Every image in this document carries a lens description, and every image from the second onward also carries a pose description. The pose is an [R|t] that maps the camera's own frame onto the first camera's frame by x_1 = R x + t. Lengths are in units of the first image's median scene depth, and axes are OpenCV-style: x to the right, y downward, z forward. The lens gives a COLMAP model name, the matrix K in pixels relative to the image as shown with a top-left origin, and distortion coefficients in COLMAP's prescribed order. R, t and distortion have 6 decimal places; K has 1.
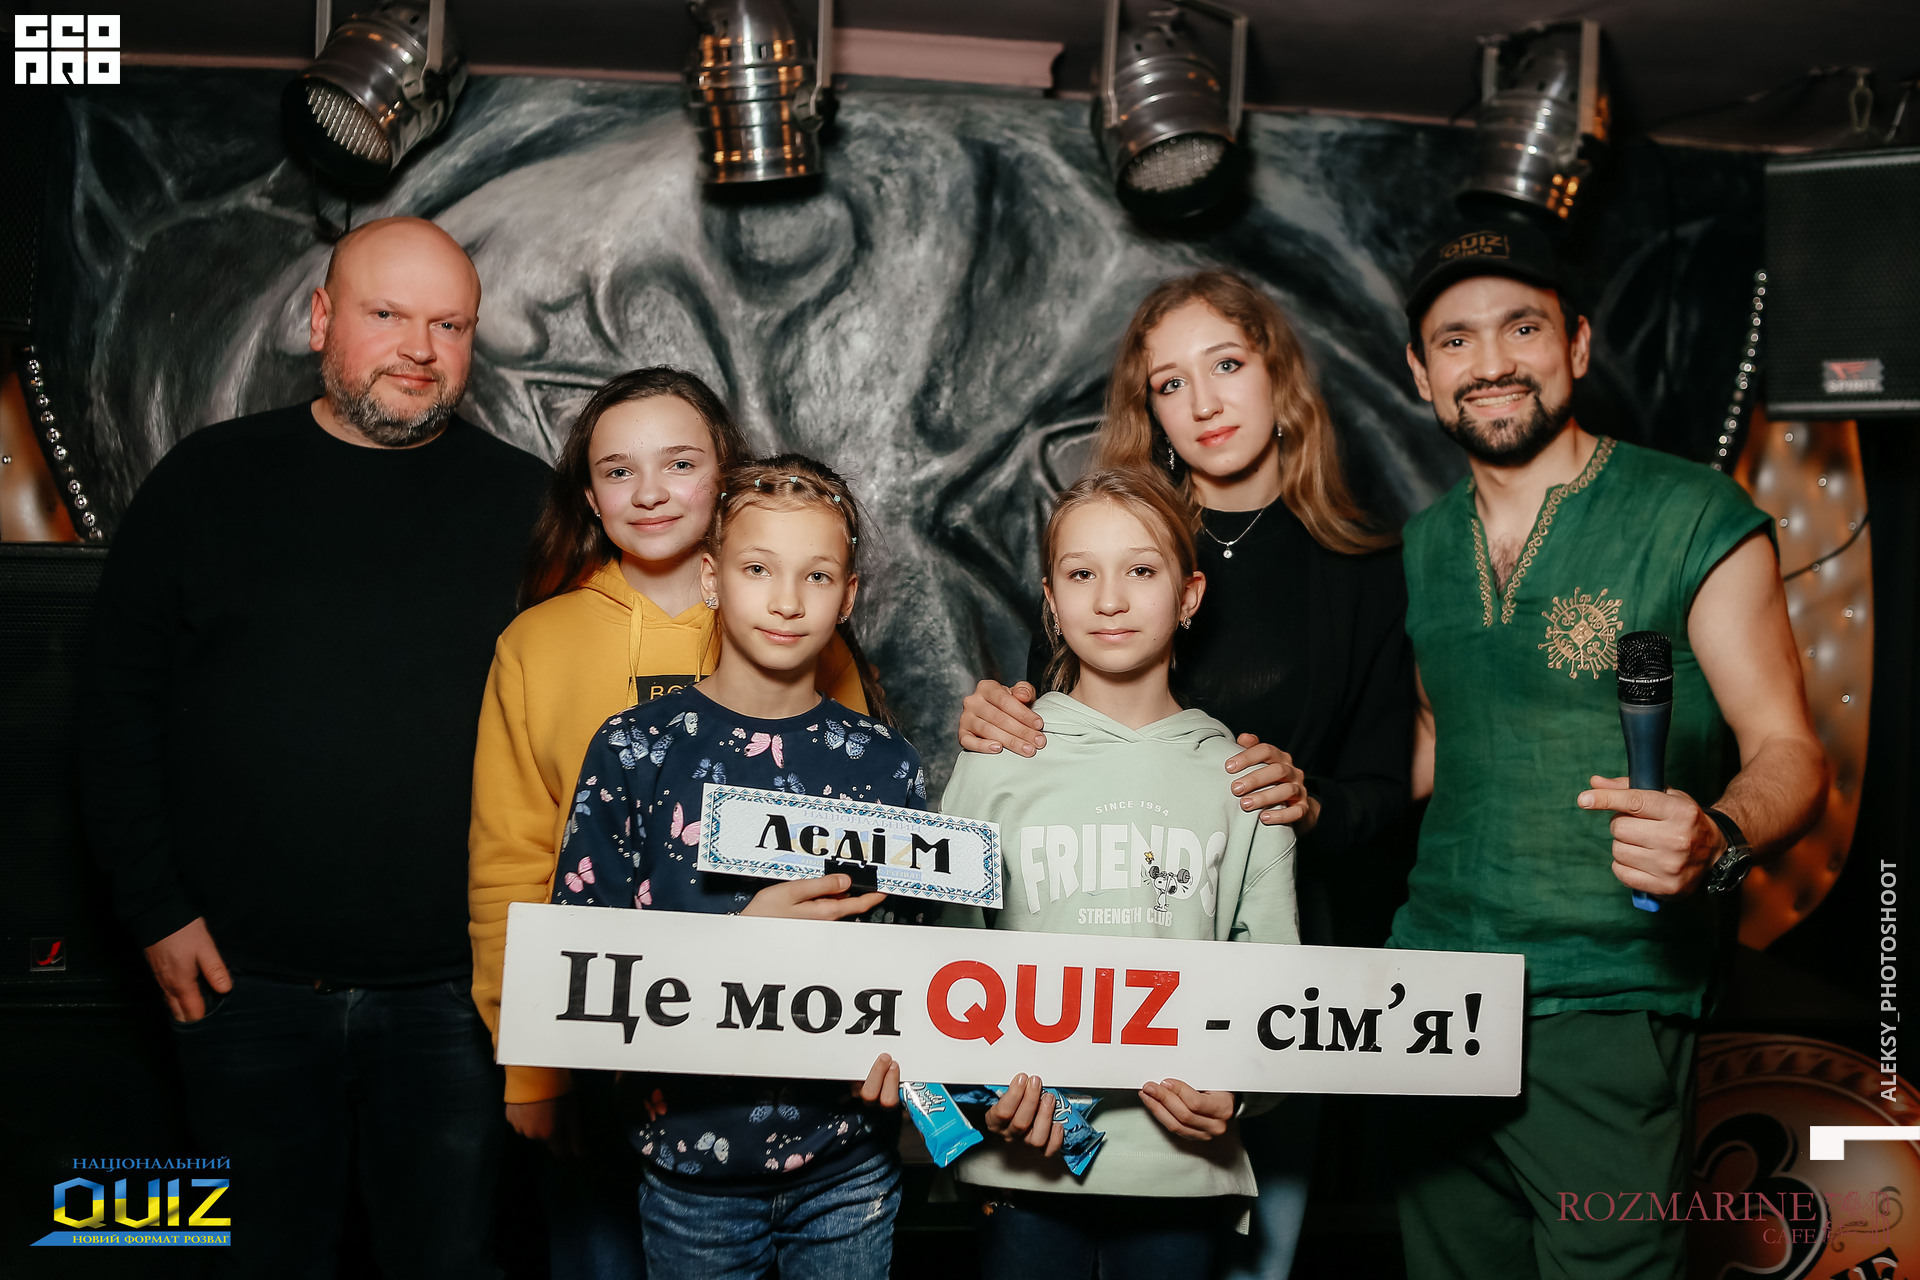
lens RADIAL K [[1909.5, 0, 970.0], [0, 1909.5, 640.6], [0, 0, 1]] dist [-0.099704, 0.000000]
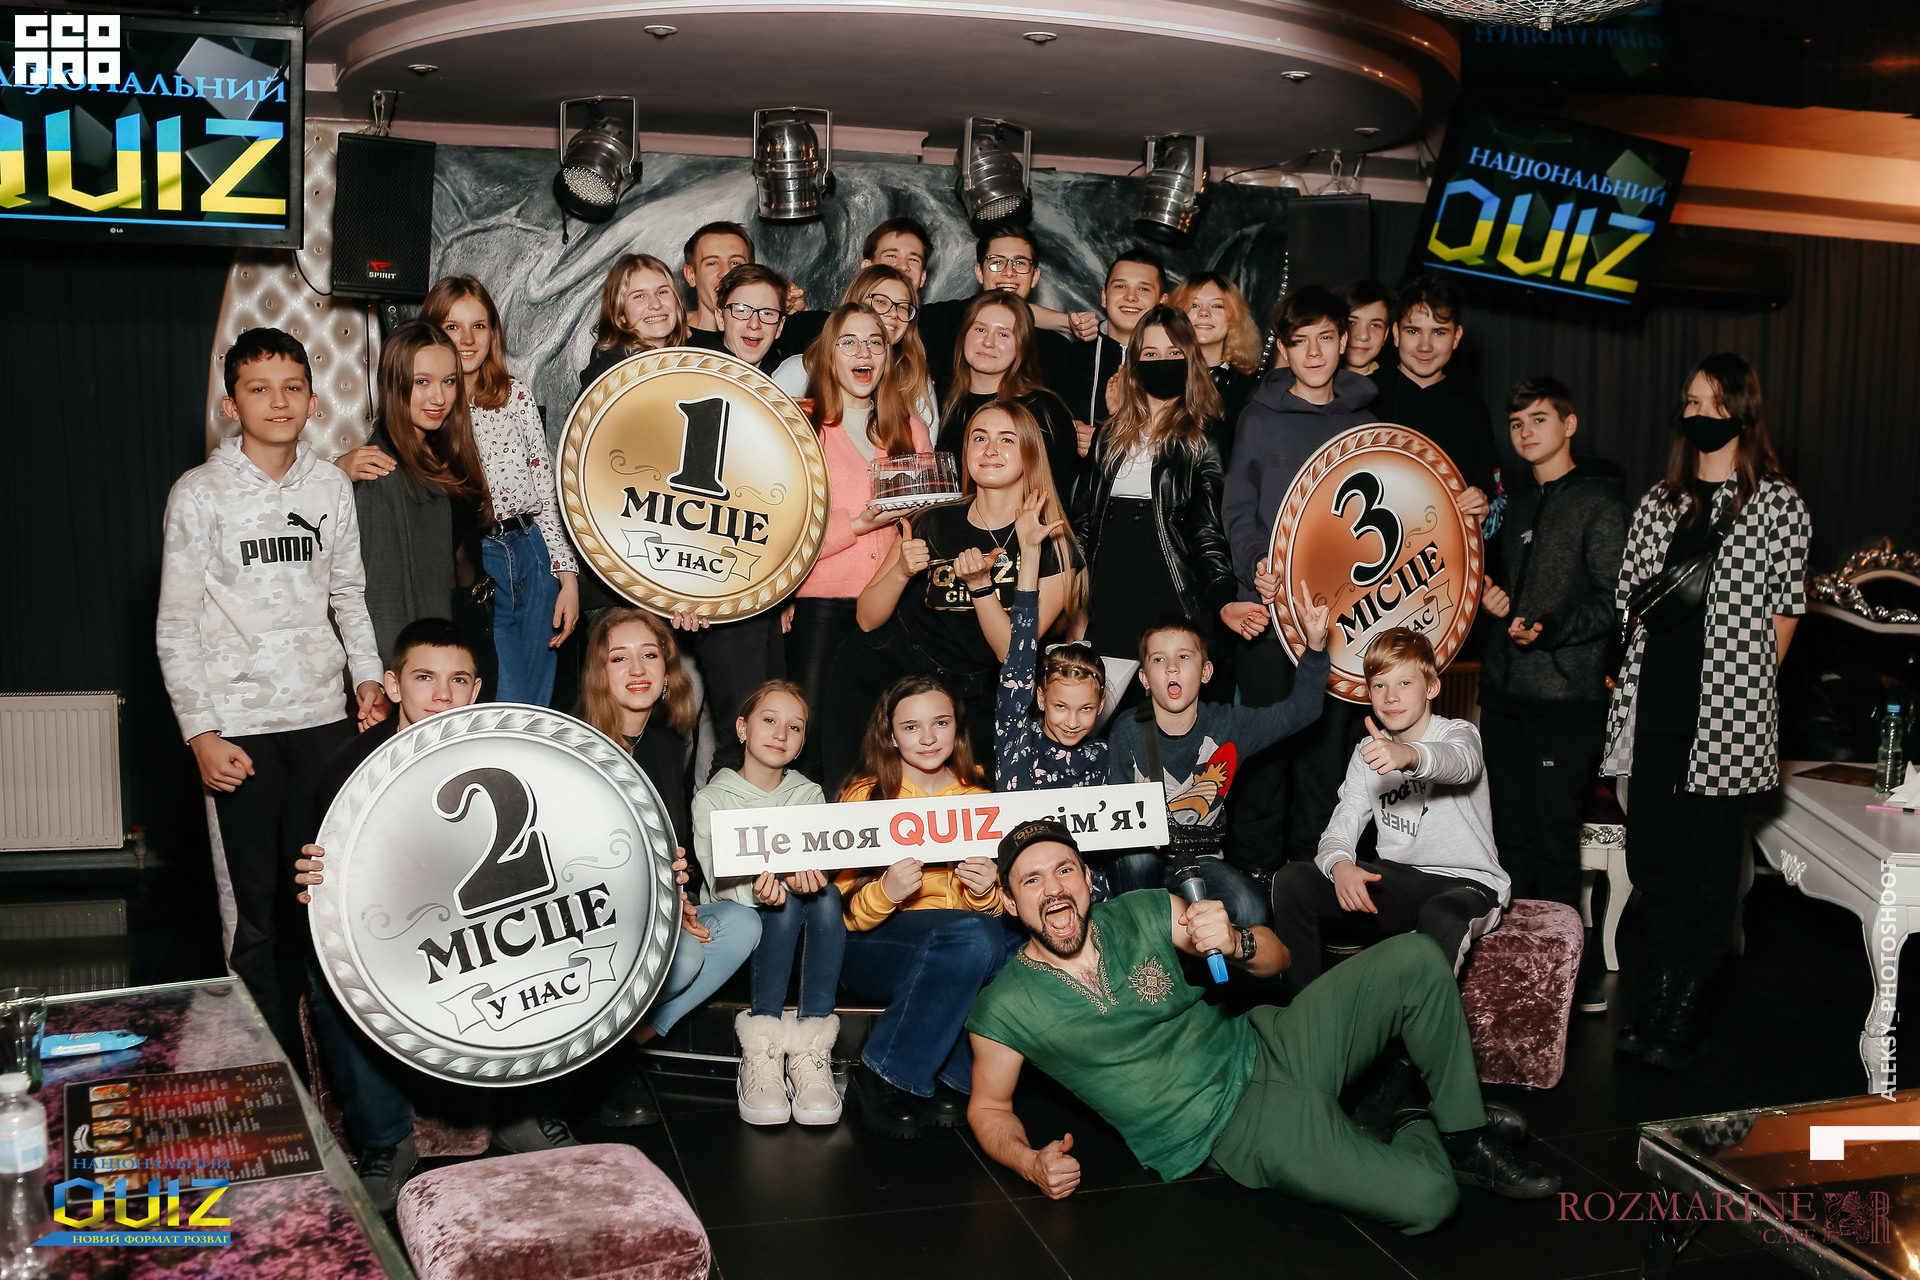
lens RADIAL K [[1909.5, 0, 952.5], [0, 1909.5, 626.6], [0, 0, 1]] dist [-0.099704, 0.000000]
pose [[0.984309, -0.032446, 0.173446, -0.277883], [0.018718, 0.996602, 0.080208, 0.025637], [-0.175460, -0.075703, 0.981572, -0.919301]]
